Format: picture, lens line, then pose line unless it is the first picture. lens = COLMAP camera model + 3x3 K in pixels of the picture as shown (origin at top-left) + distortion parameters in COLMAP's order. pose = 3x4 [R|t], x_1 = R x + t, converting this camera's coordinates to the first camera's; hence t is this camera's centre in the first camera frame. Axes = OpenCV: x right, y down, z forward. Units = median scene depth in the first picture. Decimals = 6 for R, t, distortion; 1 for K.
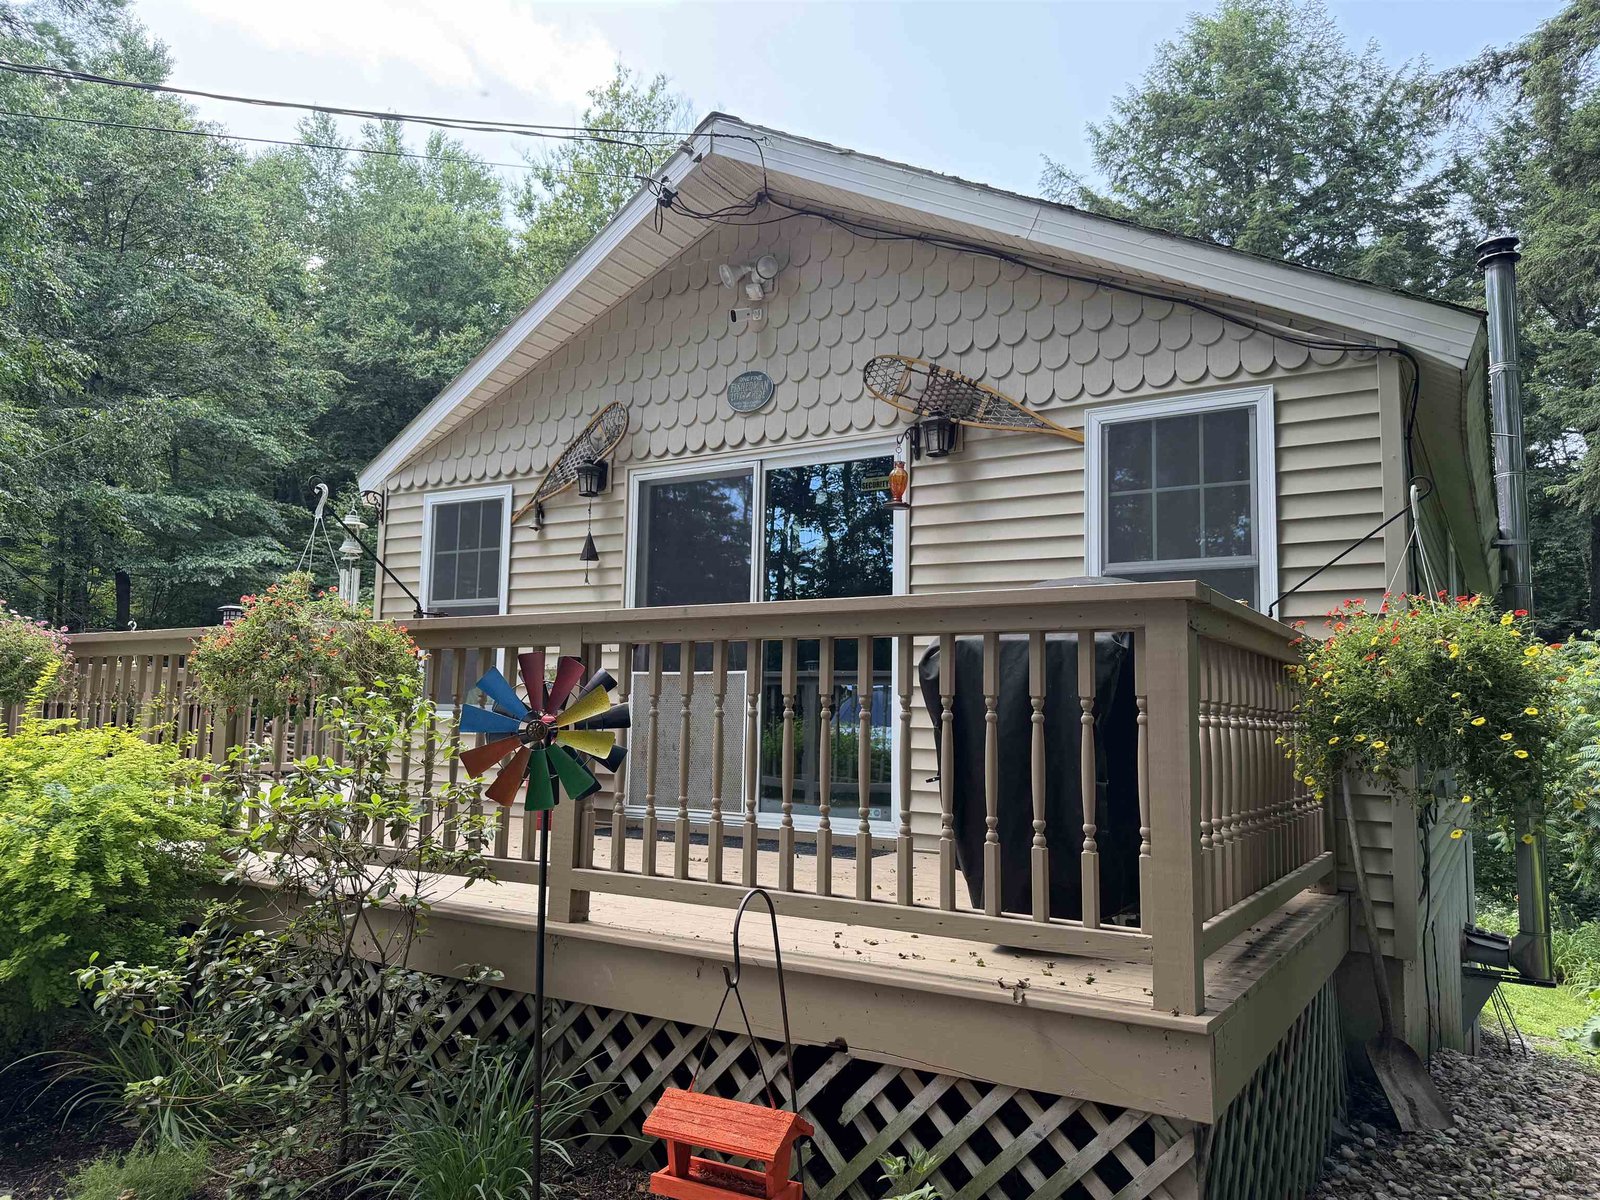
lens RADIAL K [[1125.1, 0, 800.0], [0, 1125.1, 600.0], [0, 0, 1]] dist [-0.002490, -0.005922]
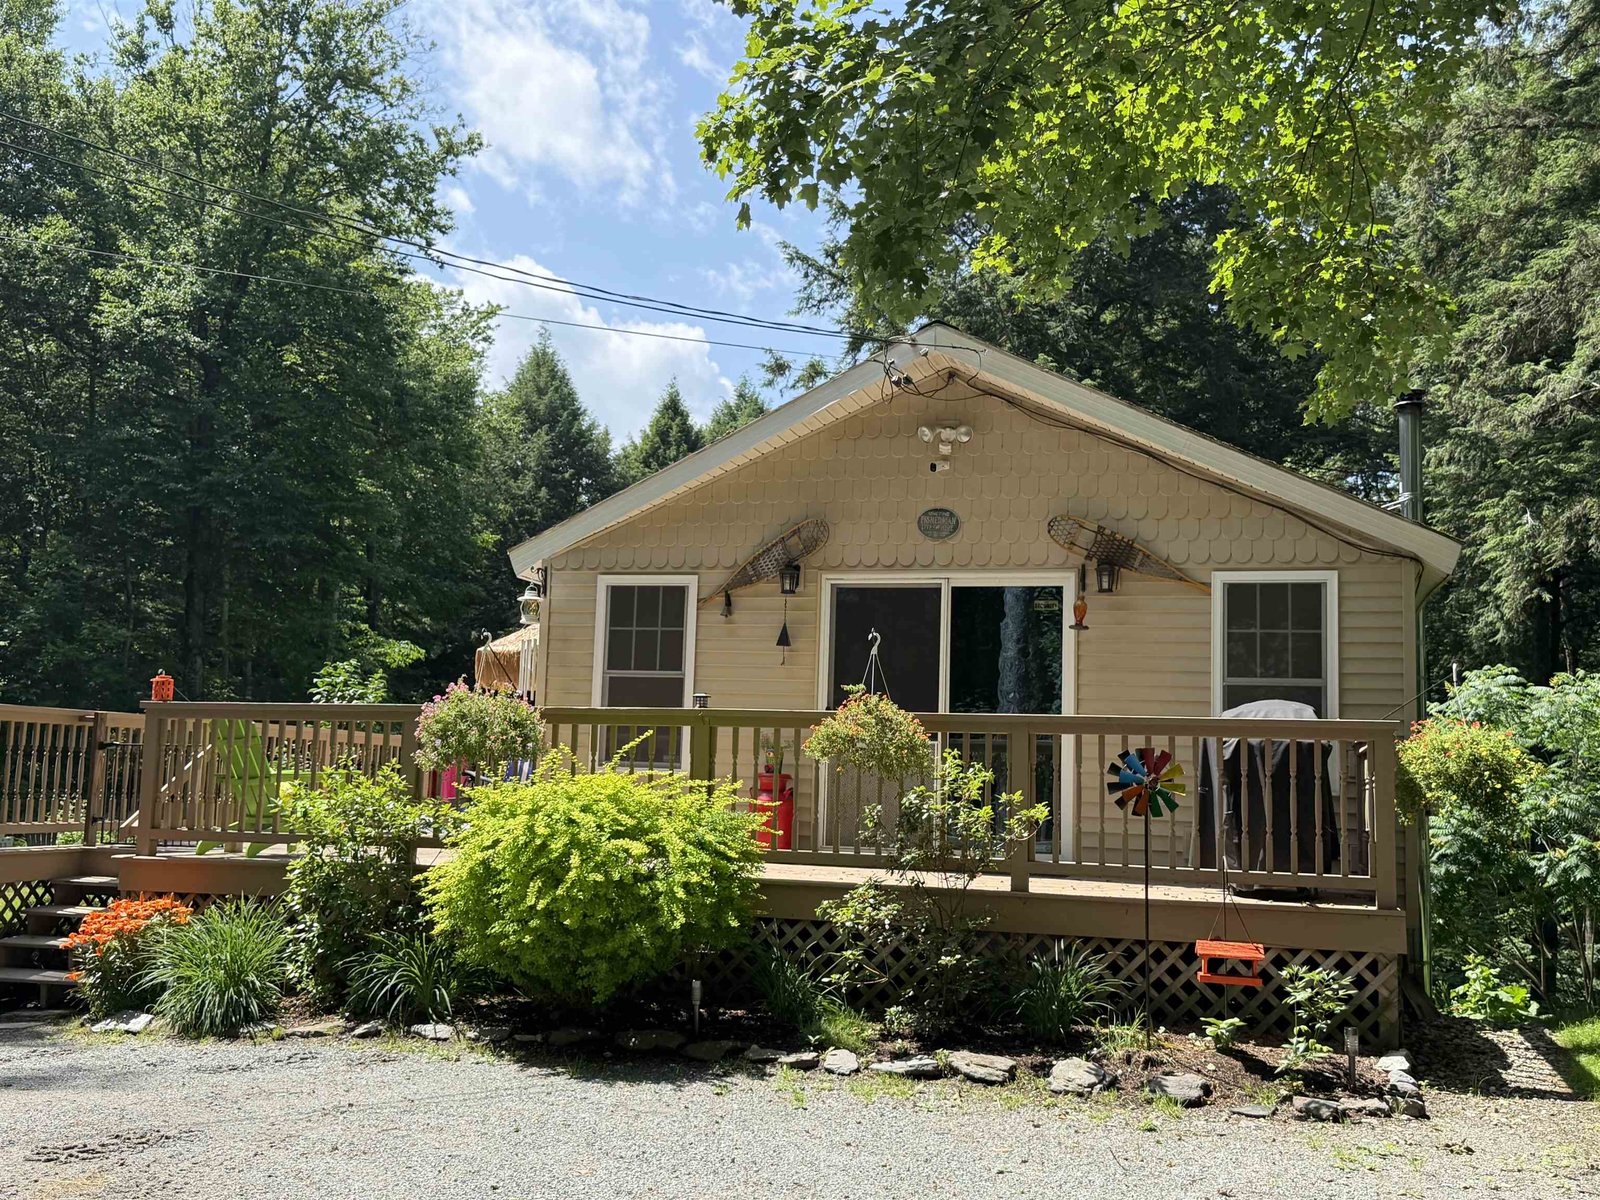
lens RADIAL K [[1643.4, 0, 800.0], [0, 1643.4, 600.0], [0, 0, 1]] dist [-0.014246, 0.004095]
pose [[0.959045, 0.042090, 0.280107, -0.721637], [-0.041459, 0.999107, -0.008182, -0.077234], [-0.280202, -0.003766, 0.959934, -0.759950]]
